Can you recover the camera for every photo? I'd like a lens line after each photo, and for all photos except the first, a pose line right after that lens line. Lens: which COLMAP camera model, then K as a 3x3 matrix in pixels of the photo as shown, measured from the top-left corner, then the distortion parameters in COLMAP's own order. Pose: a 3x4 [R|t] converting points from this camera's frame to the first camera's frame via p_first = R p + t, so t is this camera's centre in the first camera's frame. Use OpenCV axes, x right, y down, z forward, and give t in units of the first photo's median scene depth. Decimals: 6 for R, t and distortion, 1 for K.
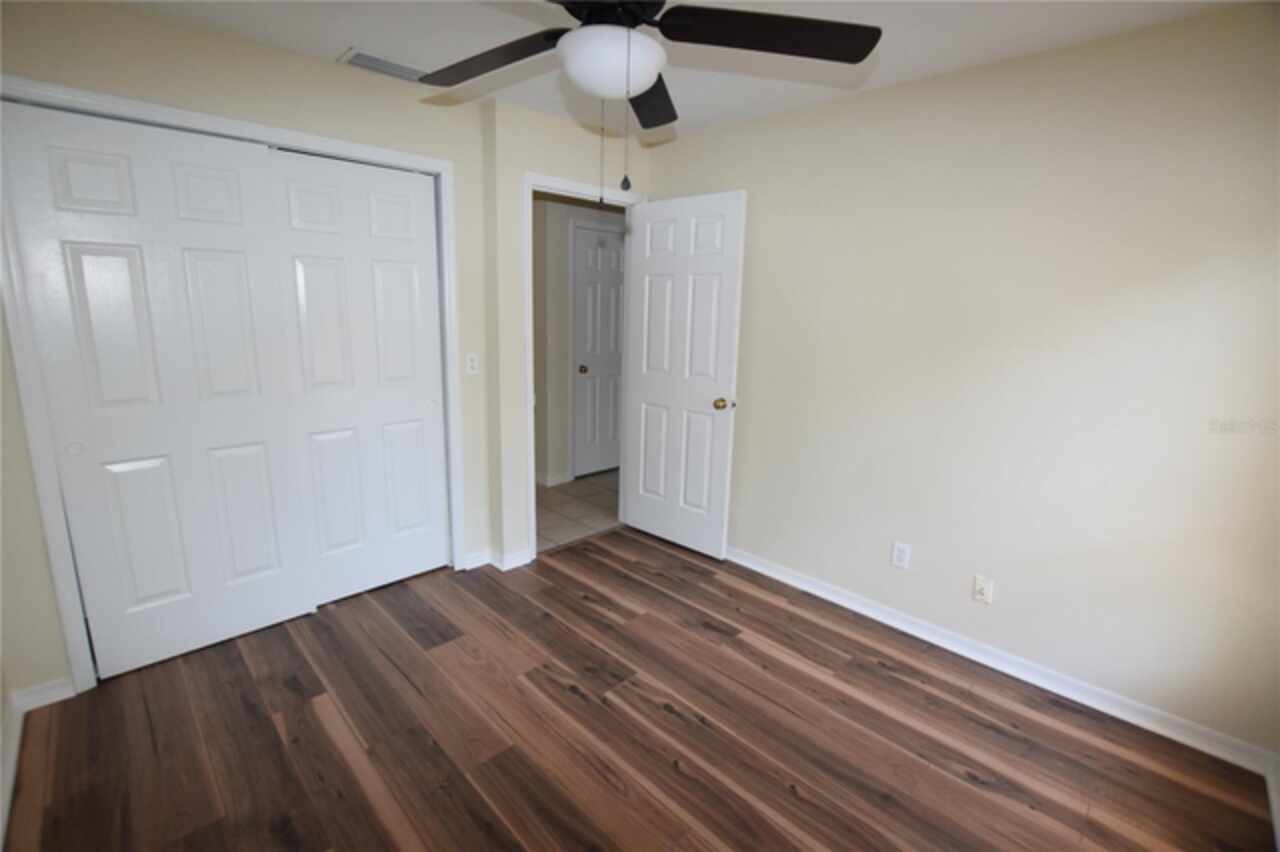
lens RADIAL K [[564.0, 0, 634.9], [0, 564.0, 418.8], [0, 0, 1]] dist [-0.029883, 0.001385]
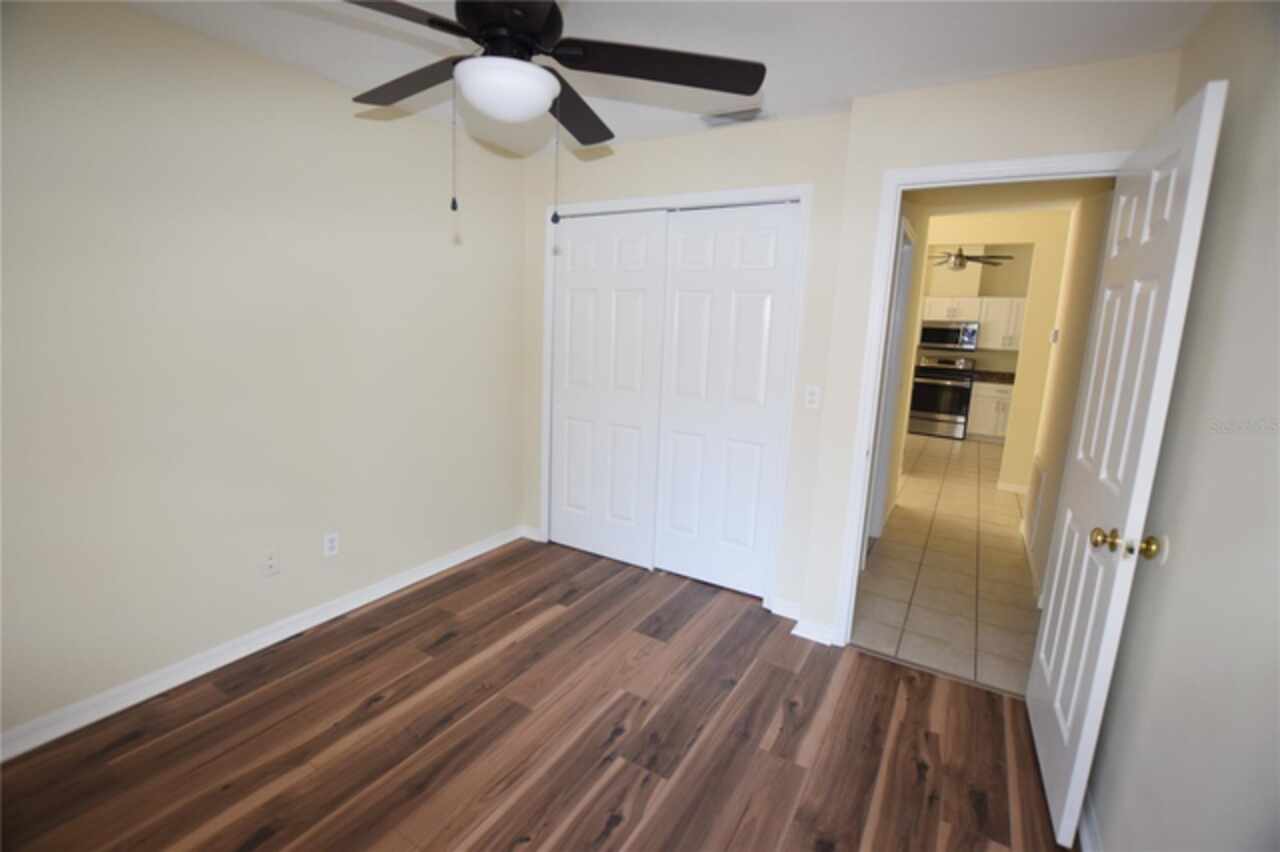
lens RADIAL K [[564.0, 0, 634.9], [0, 564.0, 418.8], [0, 0, 1]] dist [-0.029883, 0.001385]
pose [[0.244375, 0.146339, -0.958575, 0.654606], [-0.223876, 0.970354, 0.091063, -0.104055], [0.943483, 0.192349, 0.269892, 0.619608]]
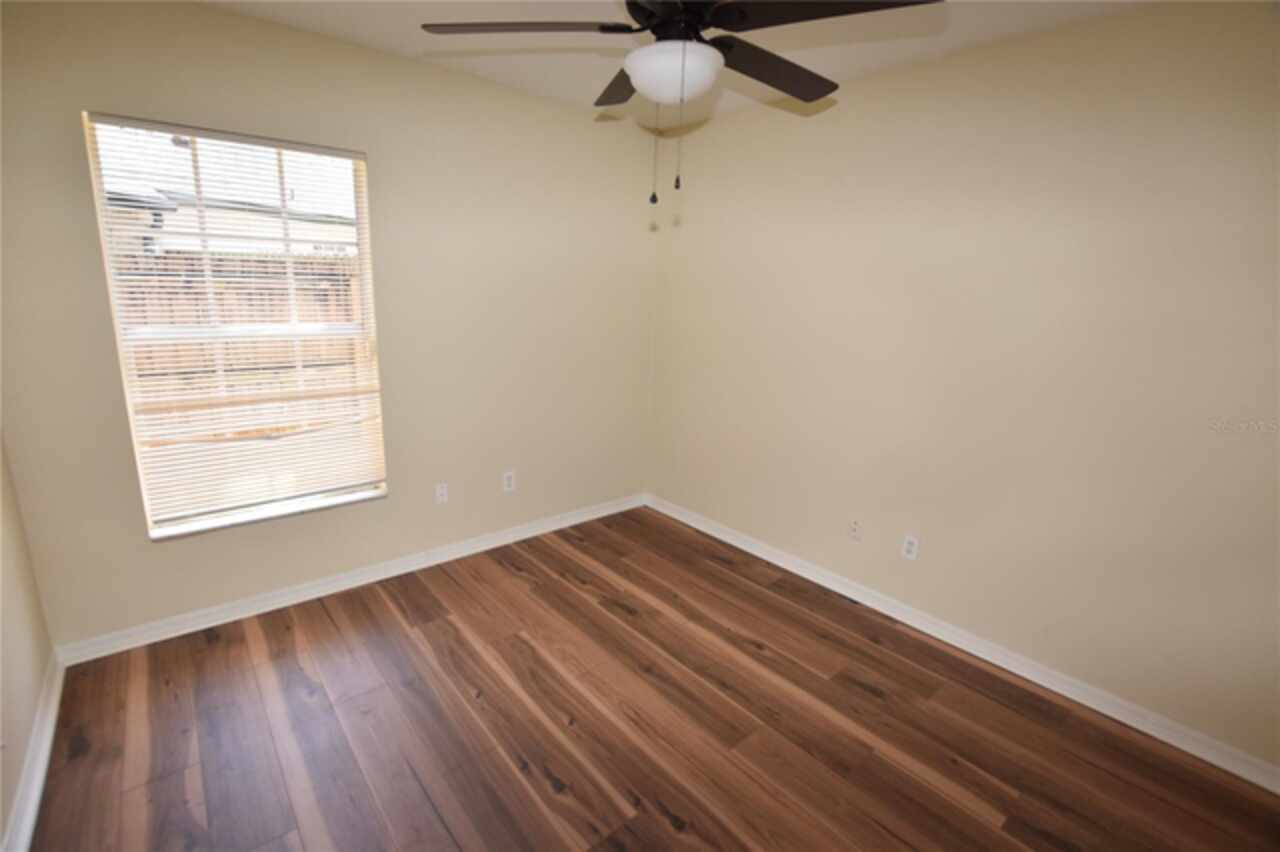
lens RADIAL K [[564.0, 0, 634.9], [0, 564.0, 418.8], [0, 0, 1]] dist [-0.029883, 0.001385]
pose [[-0.994941, -0.079171, 0.061835, -0.051030], [-0.047036, 0.911035, 0.409637, -0.266423], [-0.088765, 0.404656, -0.910151, 1.329630]]
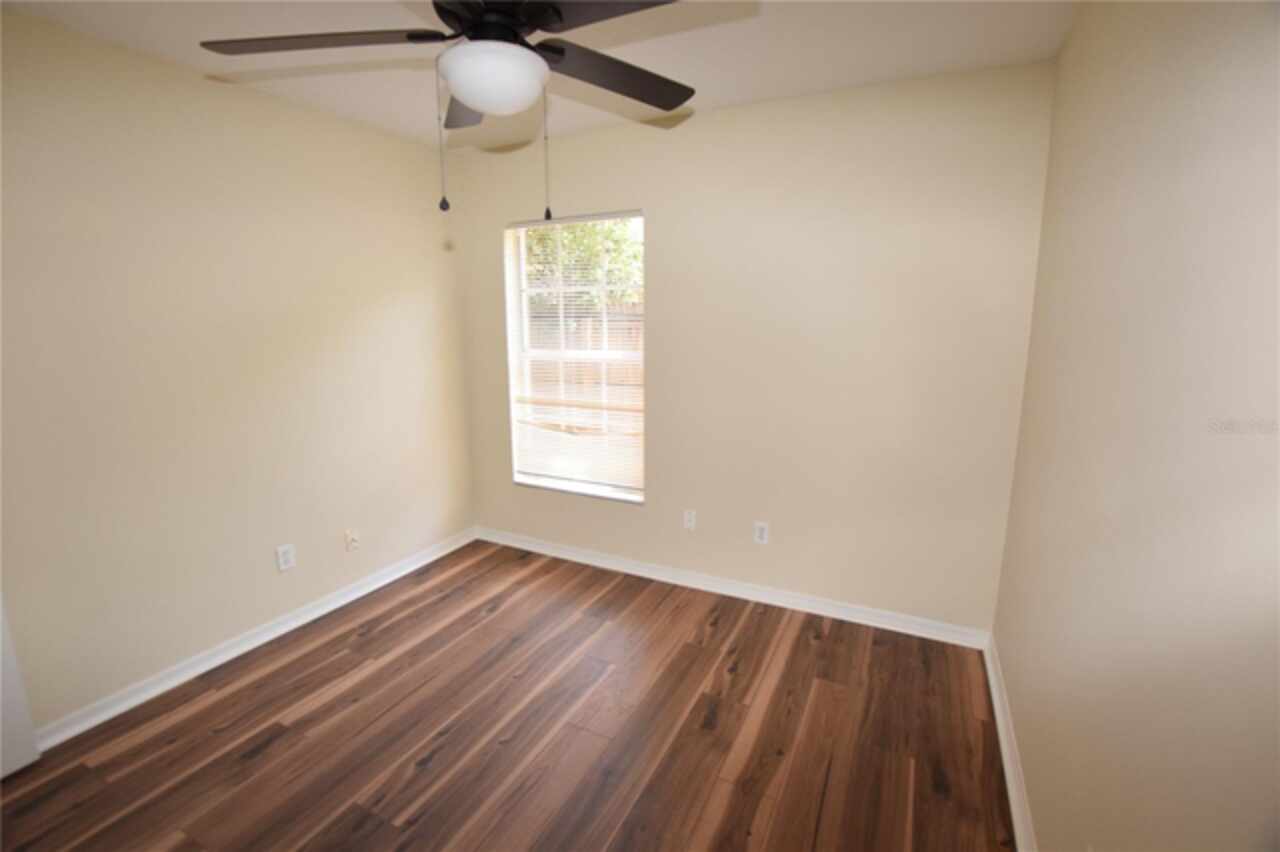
lens RADIAL K [[564.0, 0, 634.9], [0, 564.0, 418.8], [0, 0, 1]] dist [-0.029883, 0.001385]
pose [[-0.315316, -0.198401, 0.928016, -0.680516], [0.180639, 0.947474, 0.263938, -0.162703], [-0.931636, 0.250860, -0.262915, 0.686902]]
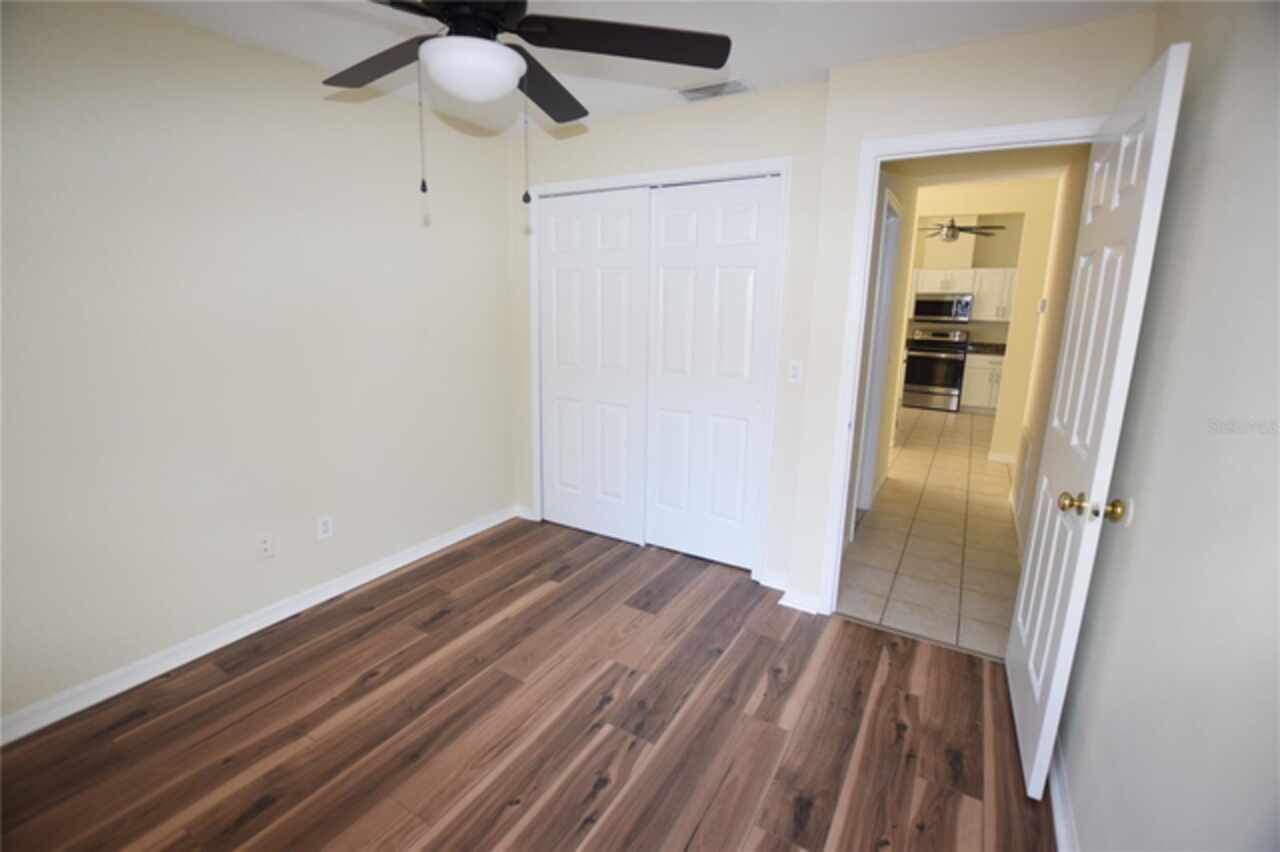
lens RADIAL K [[564.0, 0, 634.9], [0, 564.0, 418.8], [0, 0, 1]] dist [-0.029883, 0.001385]
pose [[0.247822, 0.174322, -0.952993, 0.674179], [-0.202046, 0.971348, 0.125139, -0.106695], [0.947503, 0.161536, 0.275942, 0.645069]]
